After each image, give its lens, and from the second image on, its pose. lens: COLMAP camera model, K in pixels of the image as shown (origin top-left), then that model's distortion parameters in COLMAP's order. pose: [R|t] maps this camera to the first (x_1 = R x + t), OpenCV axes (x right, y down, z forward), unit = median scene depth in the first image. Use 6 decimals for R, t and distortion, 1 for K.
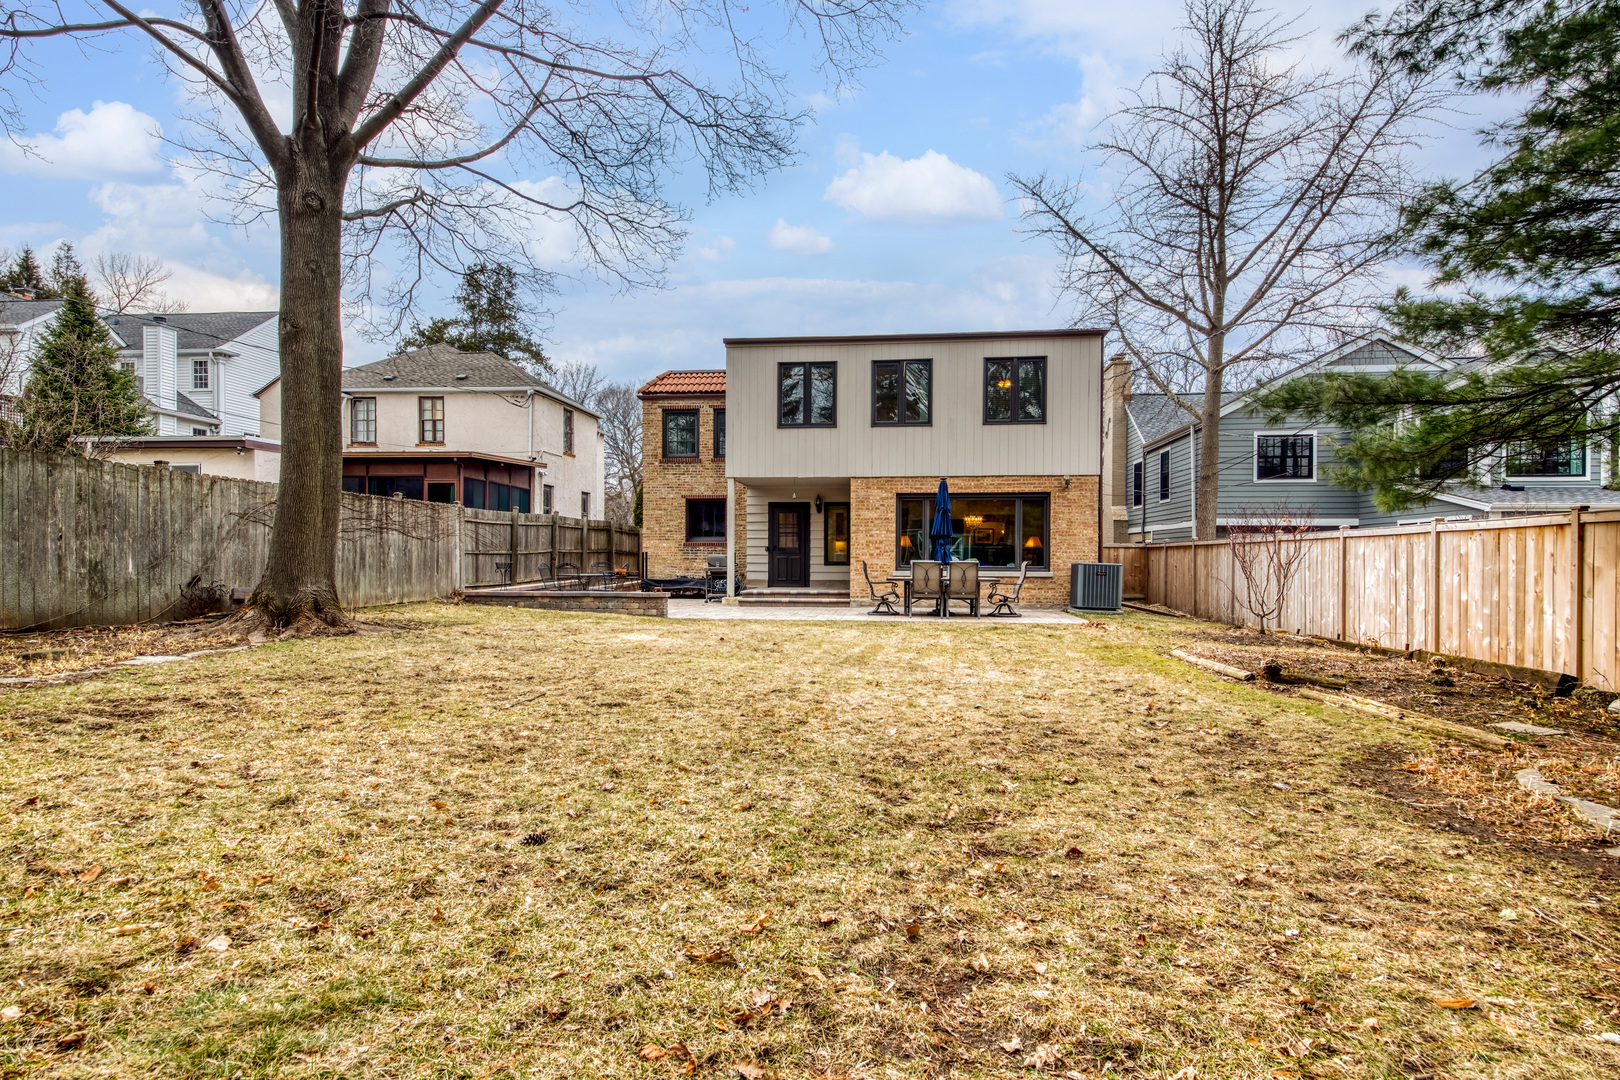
lens RADIAL K [[963.7, 0, 810.7], [0, 963.7, 576.6], [0, 0, 1]] dist [-0.004969, -0.000741]
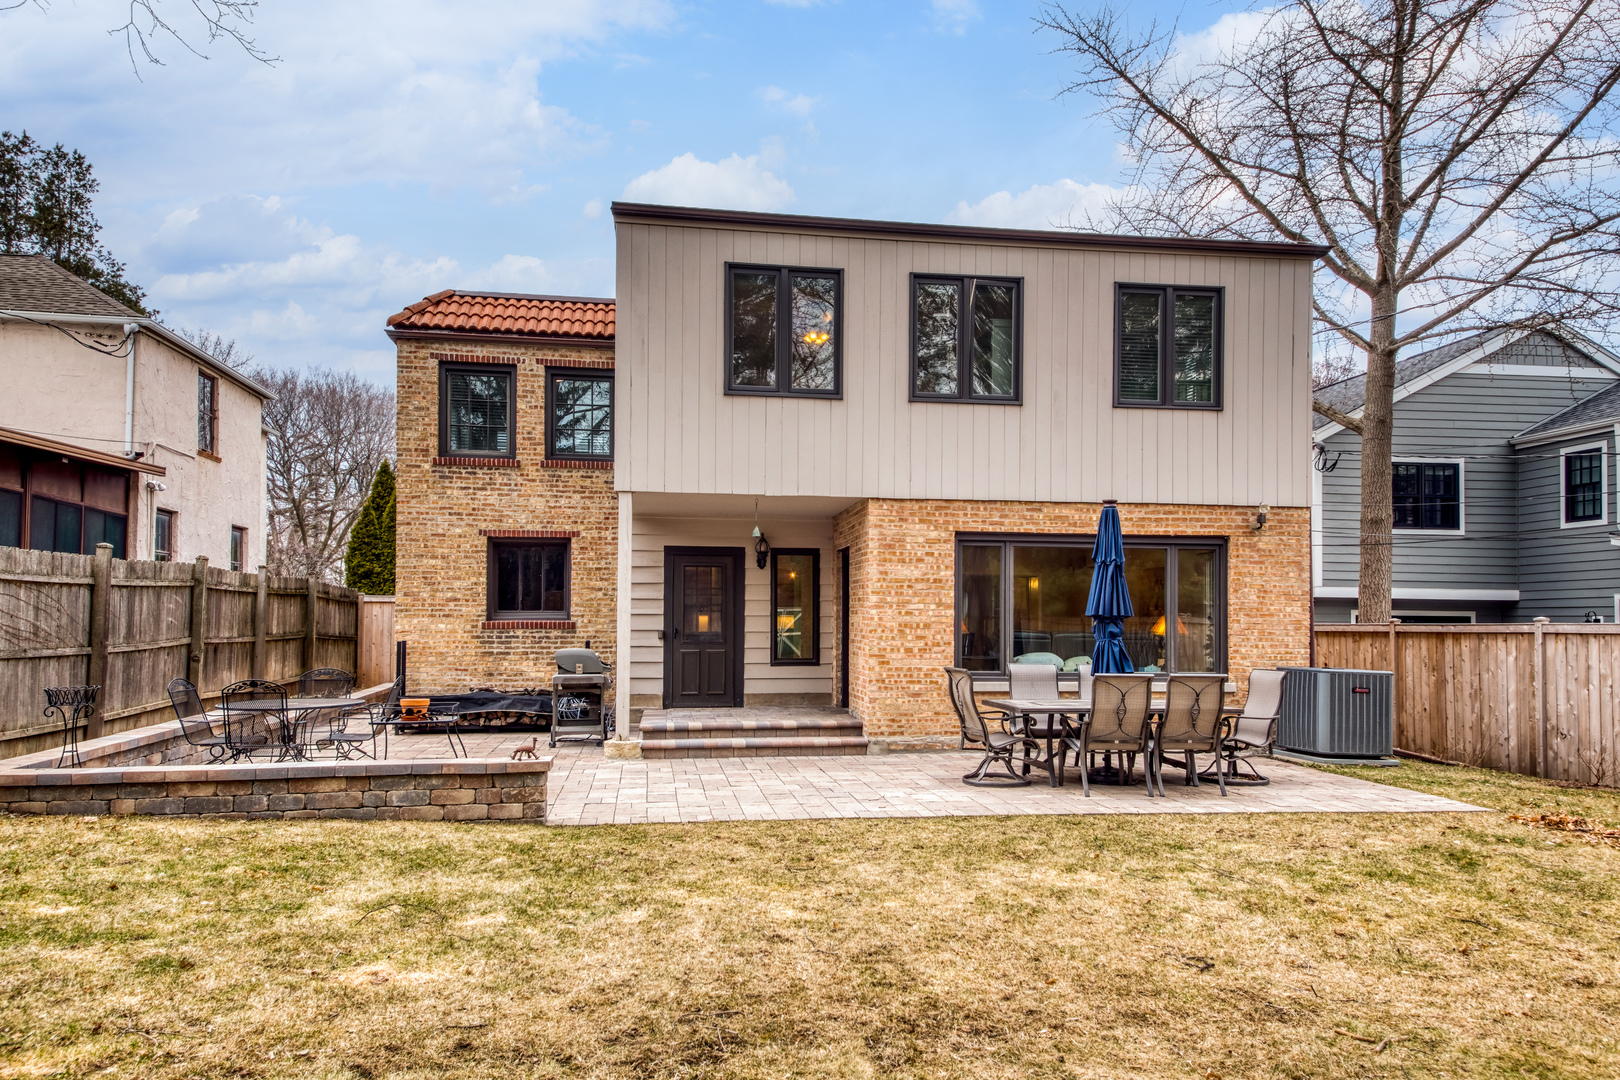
lens RADIAL K [[1140.9, 0, 856.0], [0, 1140.9, 603.2], [0, 0, 1]] dist [0.044277, -0.002057]
pose [[0.957805, 0.006449, 0.287346, -0.135983], [0.005459, 0.999160, -0.040621, -0.022696], [-0.287366, 0.040476, 0.956965, 0.418576]]
